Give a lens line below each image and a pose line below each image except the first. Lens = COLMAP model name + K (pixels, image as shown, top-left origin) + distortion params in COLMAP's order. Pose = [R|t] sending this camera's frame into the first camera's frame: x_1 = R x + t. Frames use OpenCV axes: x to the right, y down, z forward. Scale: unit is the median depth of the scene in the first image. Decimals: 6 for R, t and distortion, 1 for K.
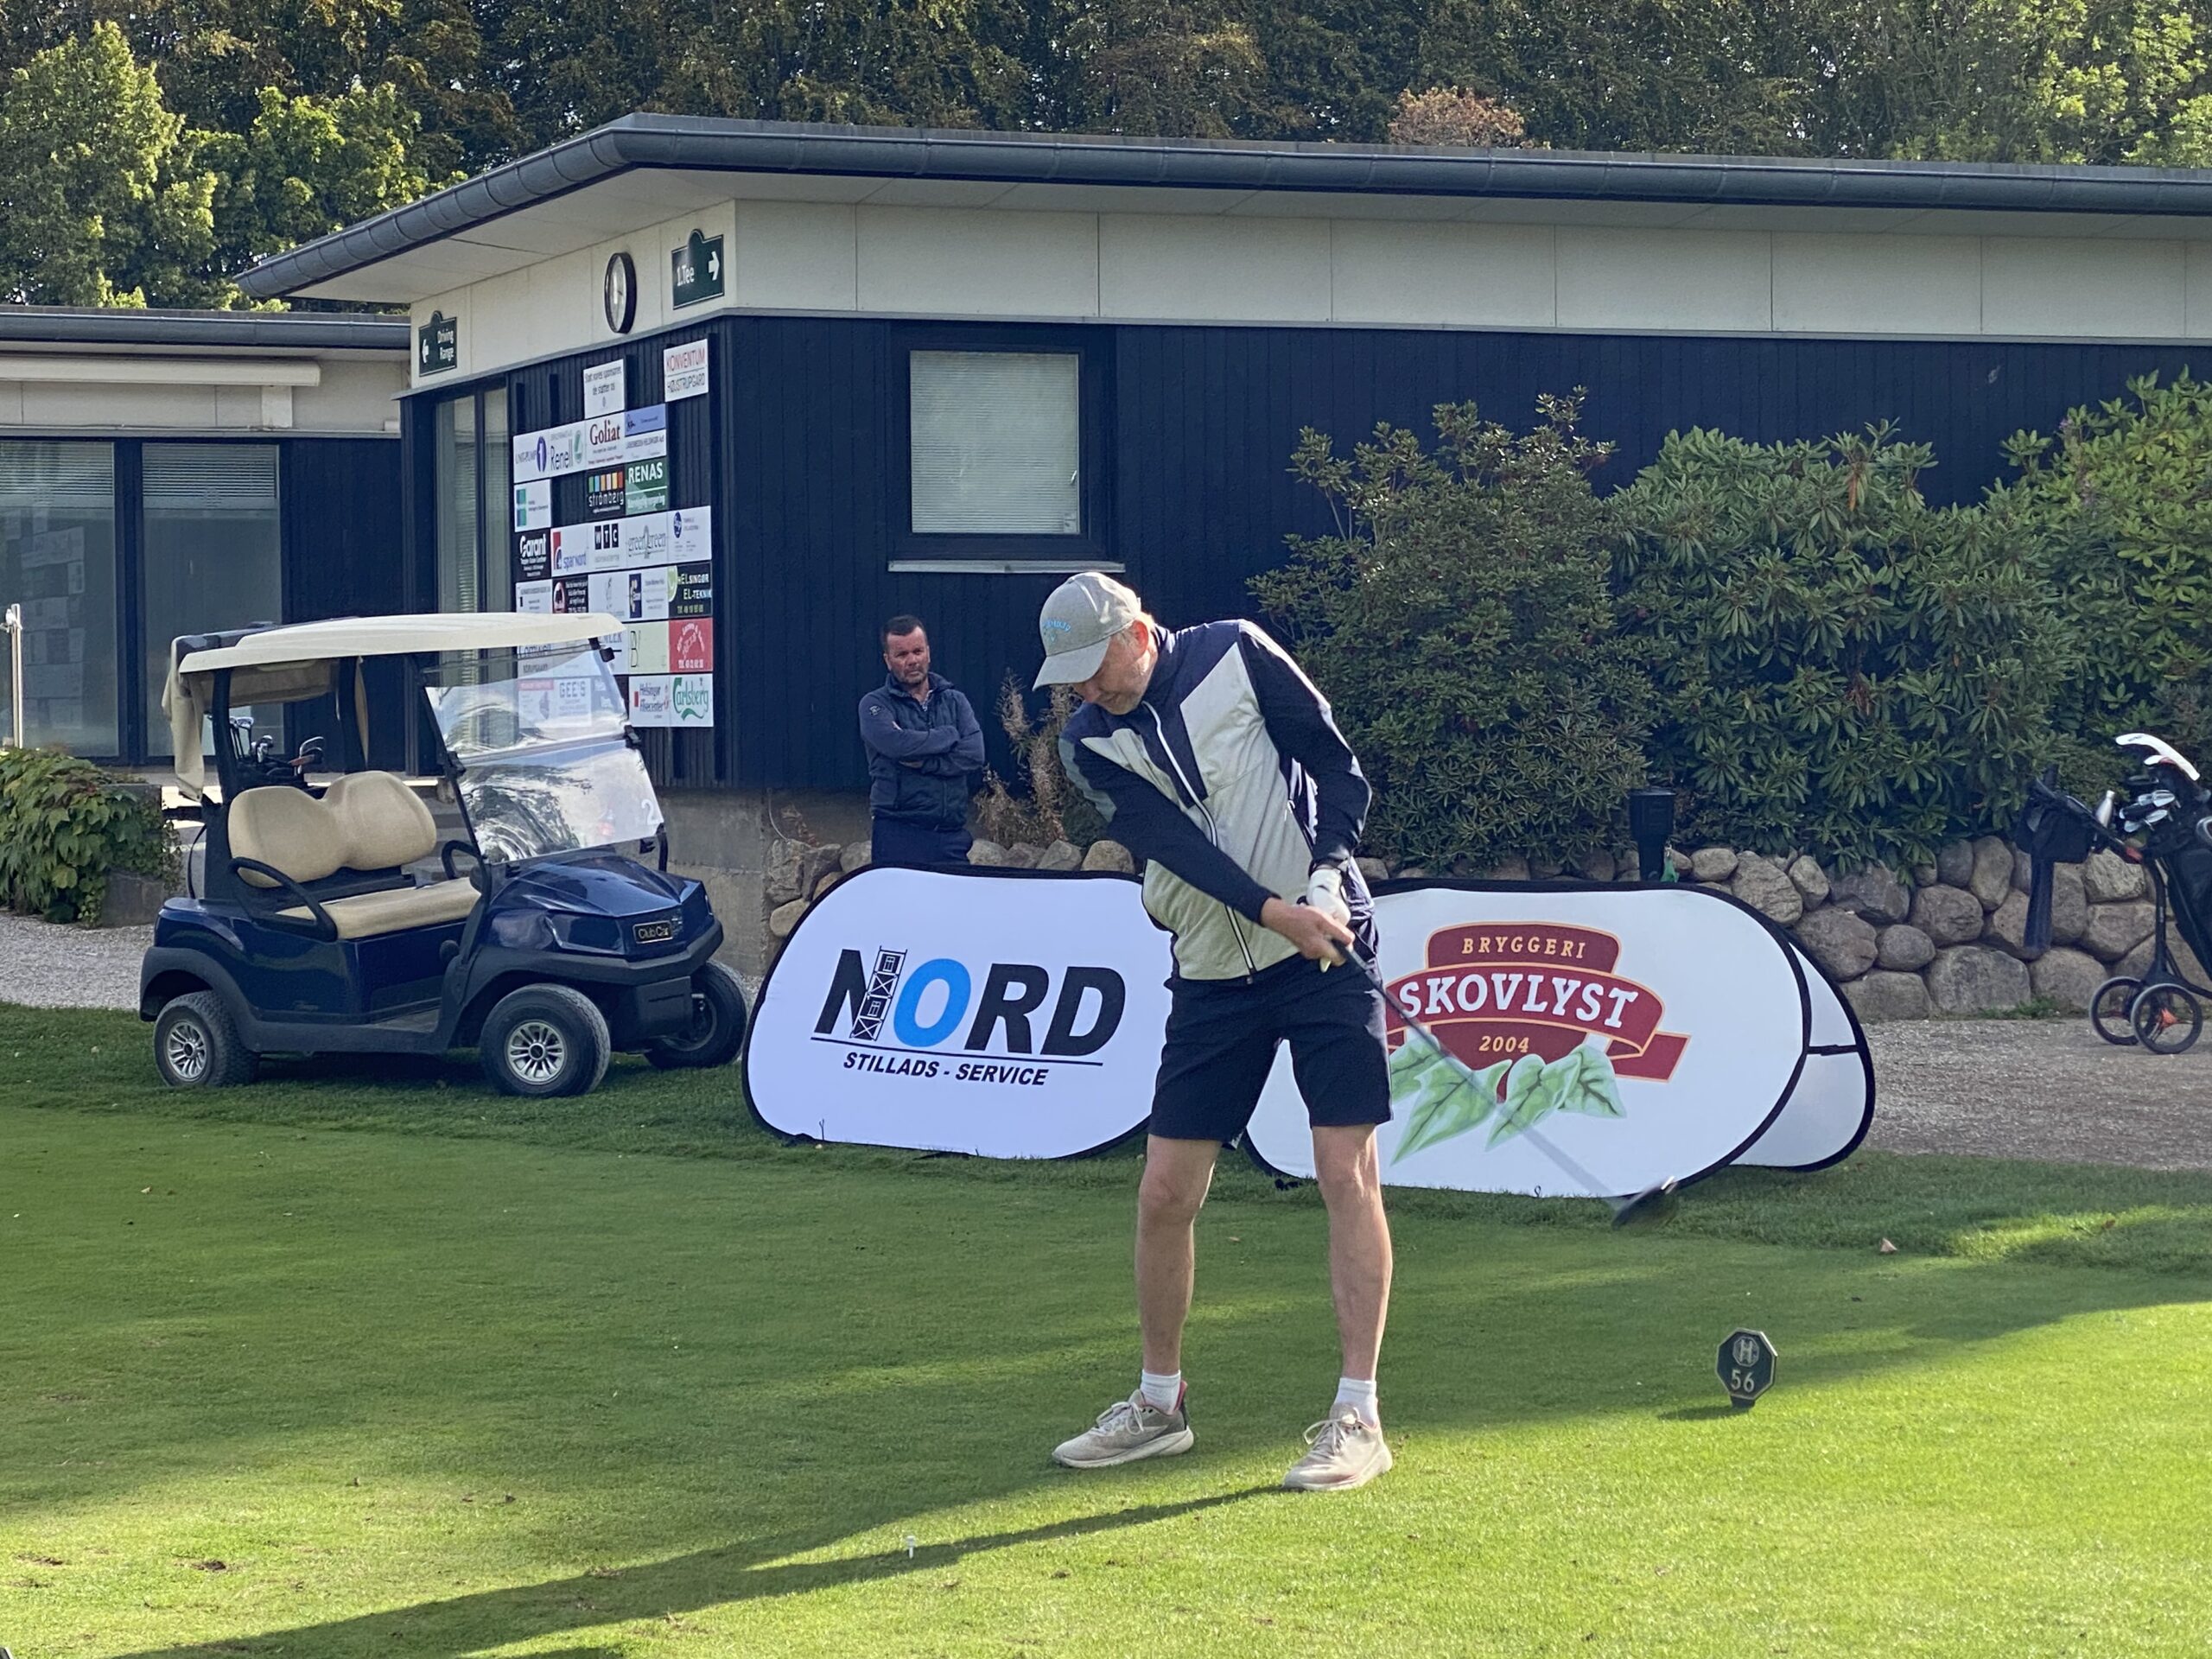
lens RADIAL K [[4865.3, 0, 1106.4], [0, 4865.3, 824.3], [0, 0, 1]] dist [0.114180, 0.980123]
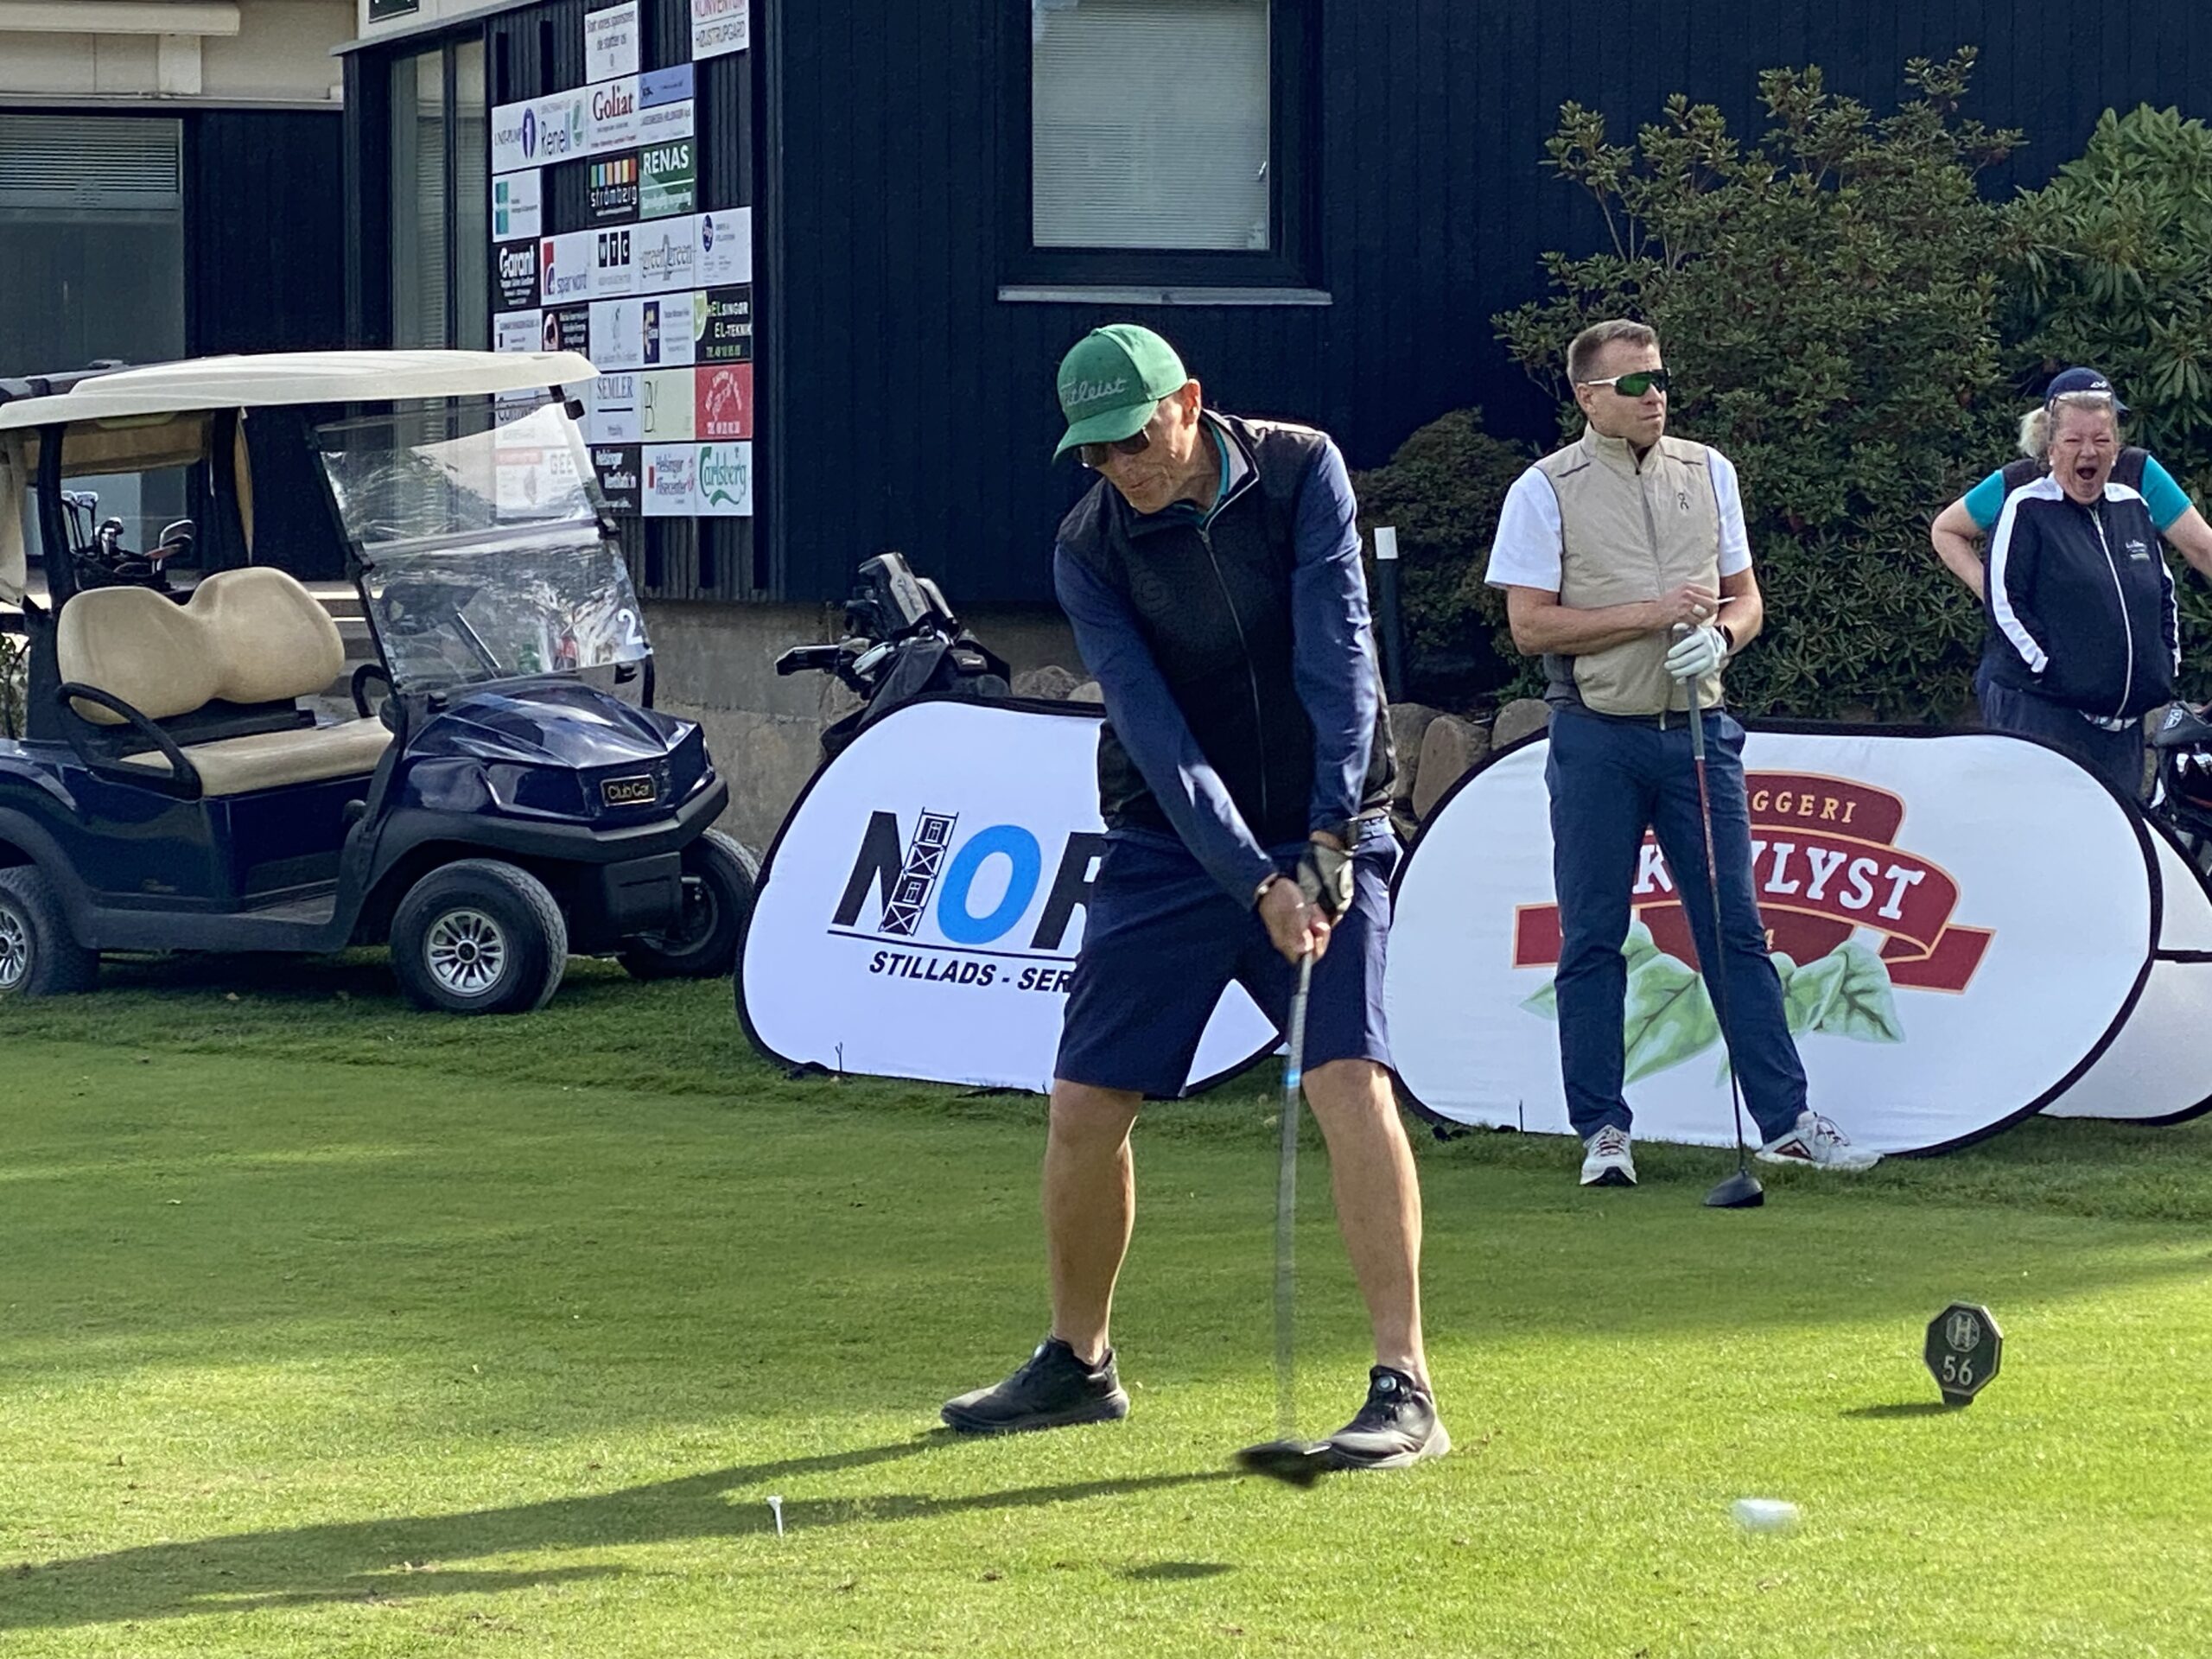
lens RADIAL K [[7063.2, 0, 1109.4], [0, 7063.2, 829.3], [0, 0, 1]] dist [0.254540, -0.551725]
pose [[0.998876, 0.012371, -0.045768, 0.020186], [-0.011424, 0.999716, 0.020906, 0.003779], [0.046013, -0.020360, 0.998733, -0.039677]]
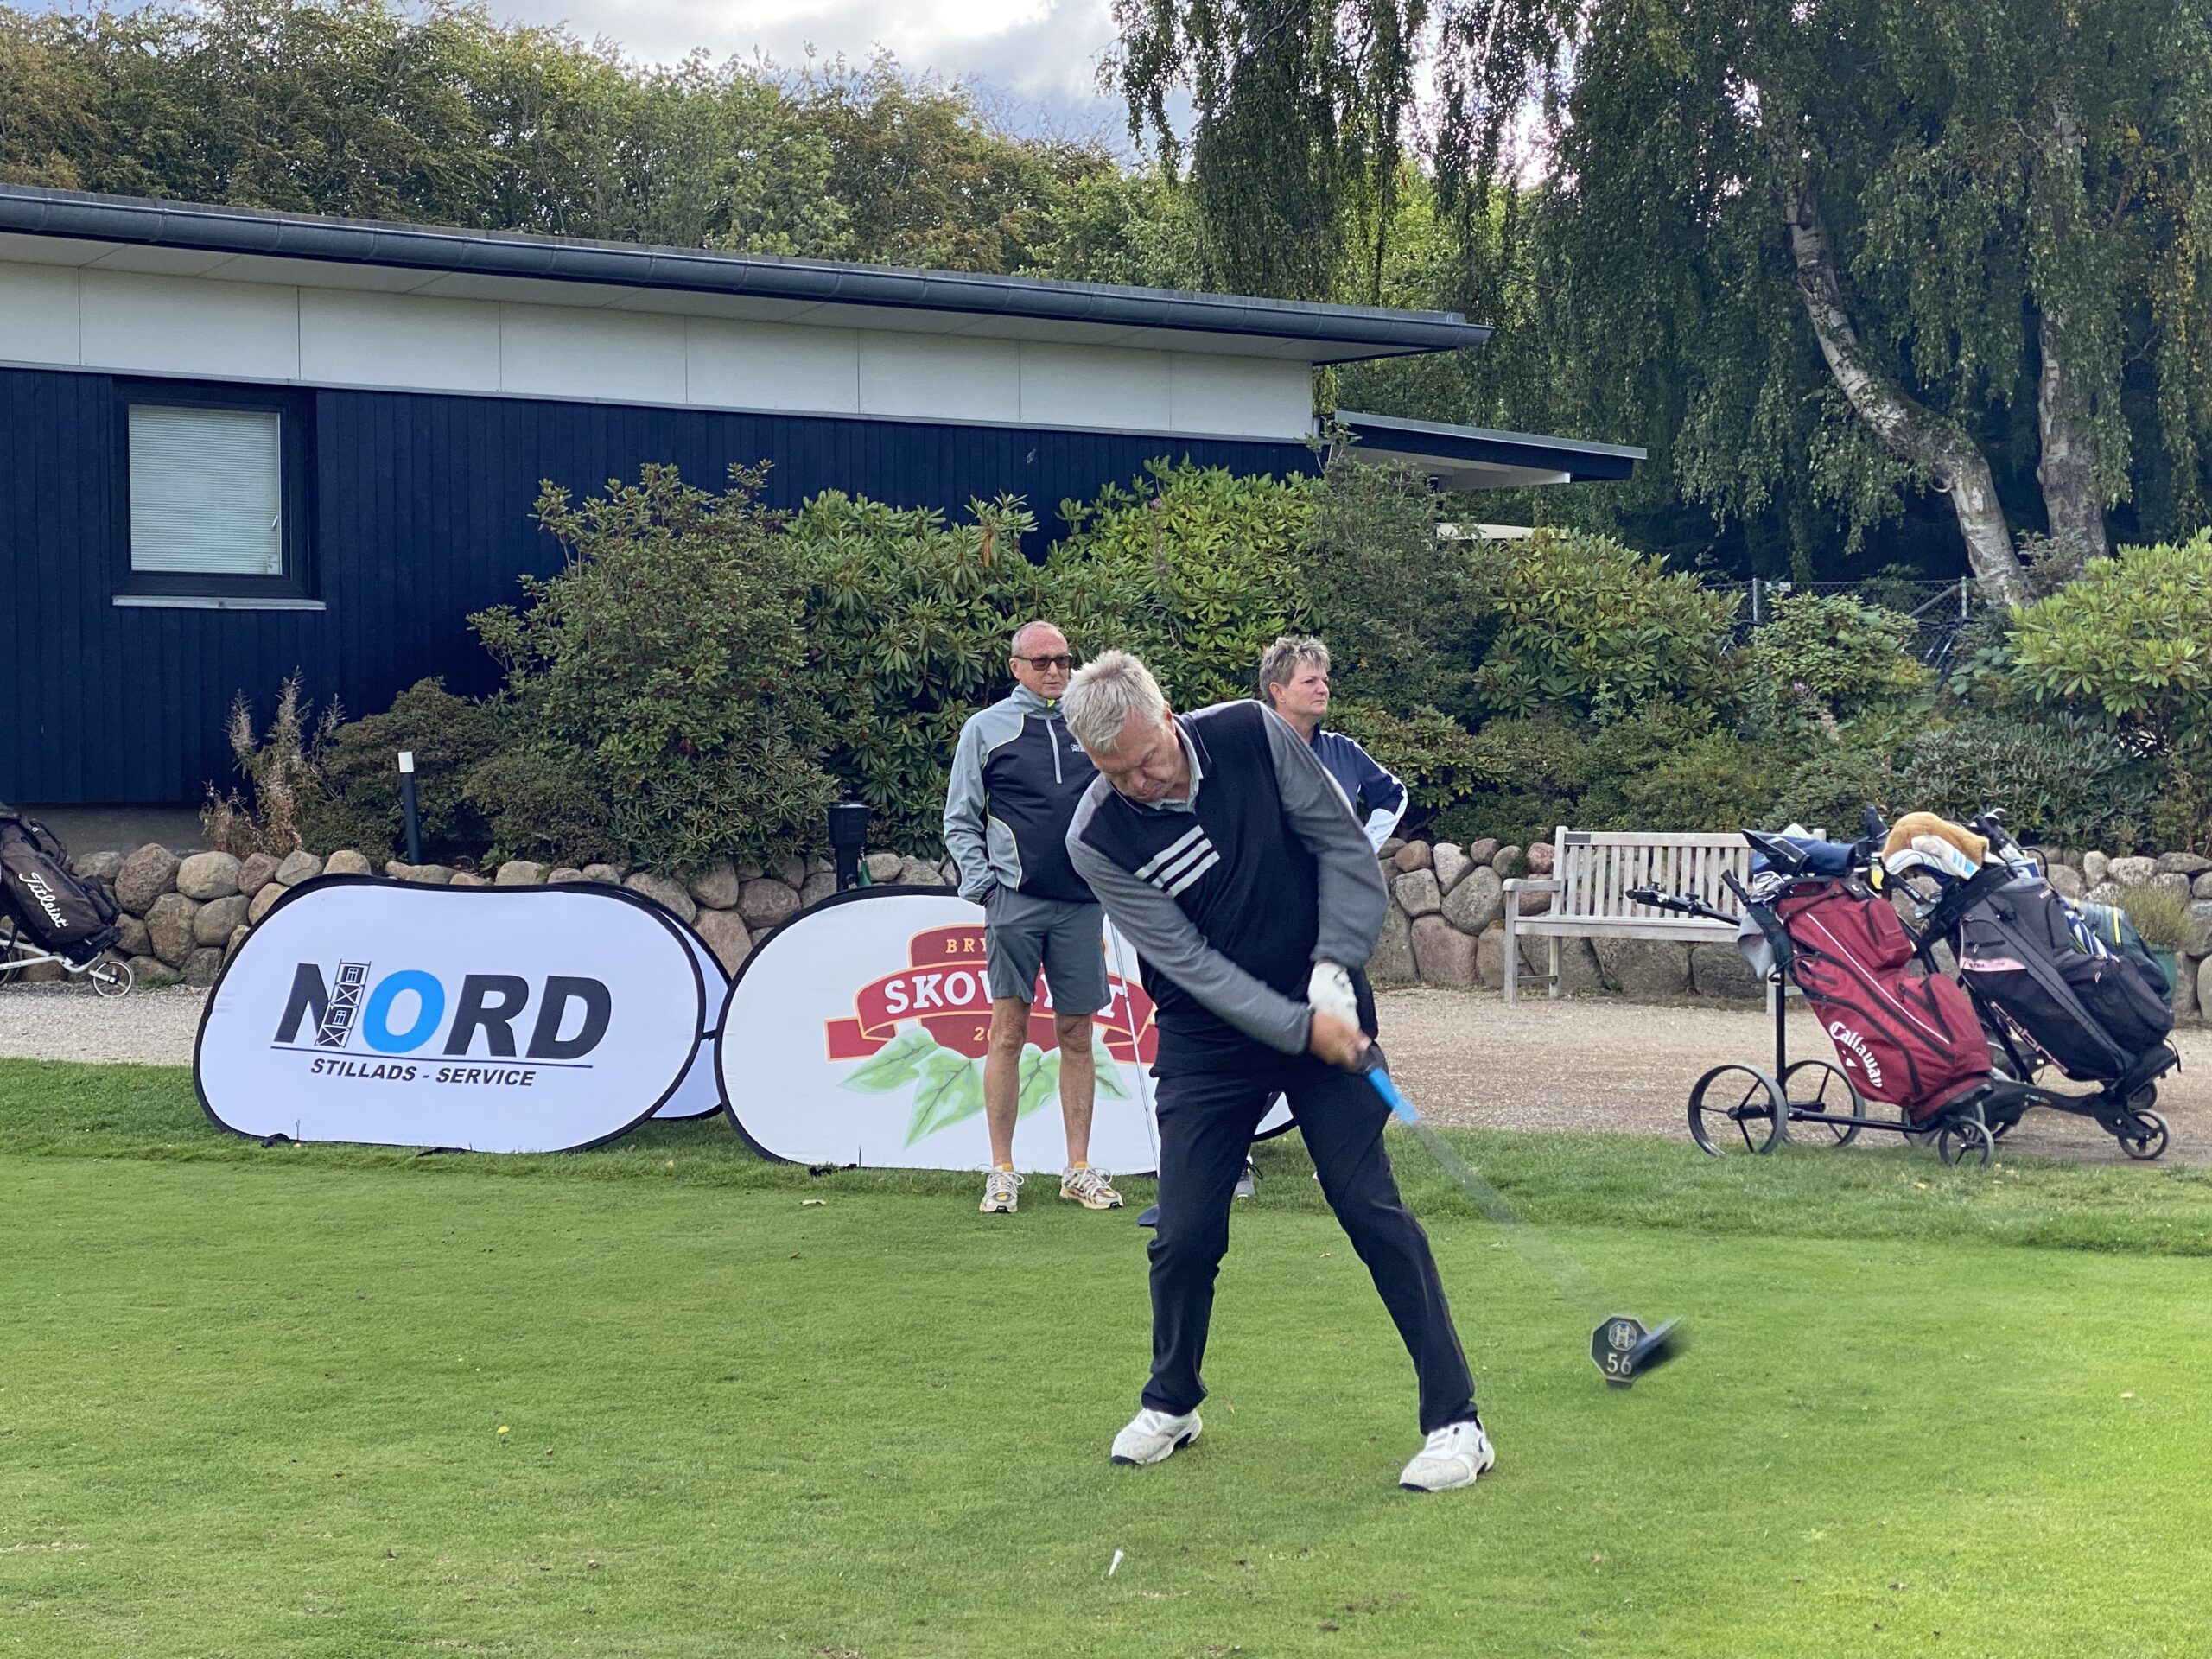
lens RADIAL K [[3900.0, 0, 1147.5], [0, 3900.0, 833.4], [0, 0, 1]] dist [0.131766, 0.081648]
pose [[0.953372, -0.005882, 0.301740, -0.090542], [0.005316, 0.999982, 0.002697, -0.001914], [-0.301751, -0.000967, 0.953386, 0.086589]]
